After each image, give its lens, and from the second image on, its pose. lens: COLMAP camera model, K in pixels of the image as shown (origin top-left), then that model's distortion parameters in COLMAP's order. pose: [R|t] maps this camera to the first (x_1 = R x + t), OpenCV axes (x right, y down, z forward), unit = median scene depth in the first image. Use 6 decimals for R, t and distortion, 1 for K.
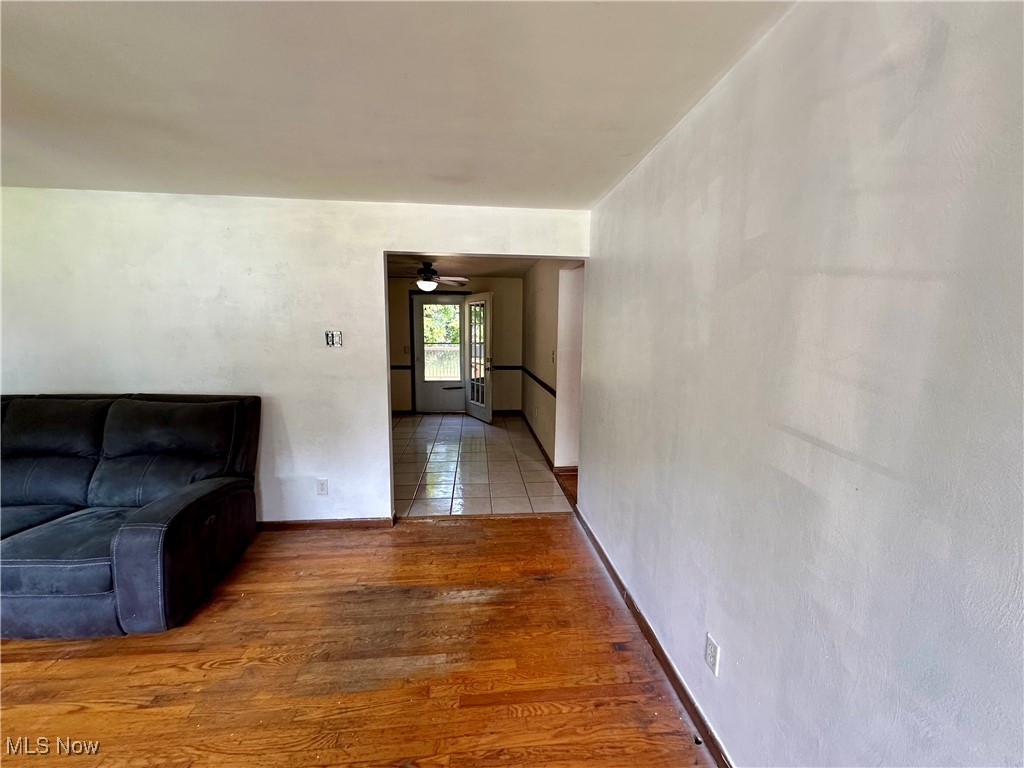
lens RADIAL K [[410.2, 0, 510.4], [0, 410.2, 383.2], [0, 0, 1]] dist [-0.002465, 0.000513]
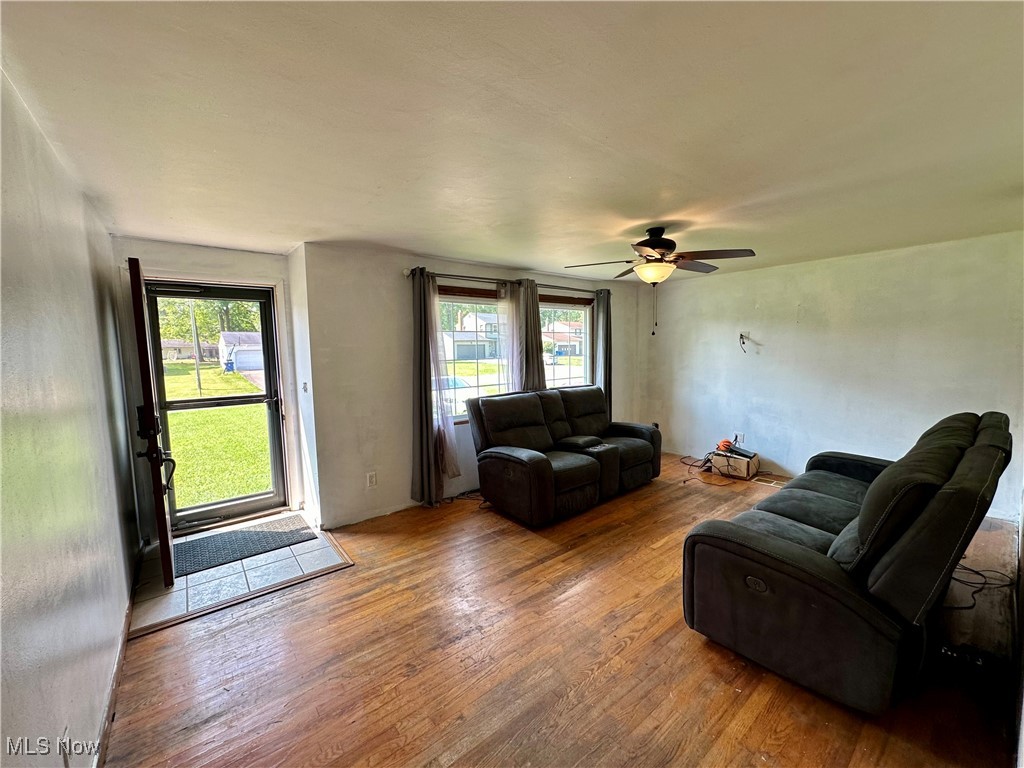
lens RADIAL K [[410.2, 0, 511.1], [0, 410.2, 385.1], [0, 0, 1]] dist [-0.002465, 0.000513]
pose [[-0.836724, 0.051905, -0.545159, 0.125747], [-0.063192, 0.979697, 0.190267, -0.213161], [0.543966, 0.193651, -0.816456, 1.608318]]
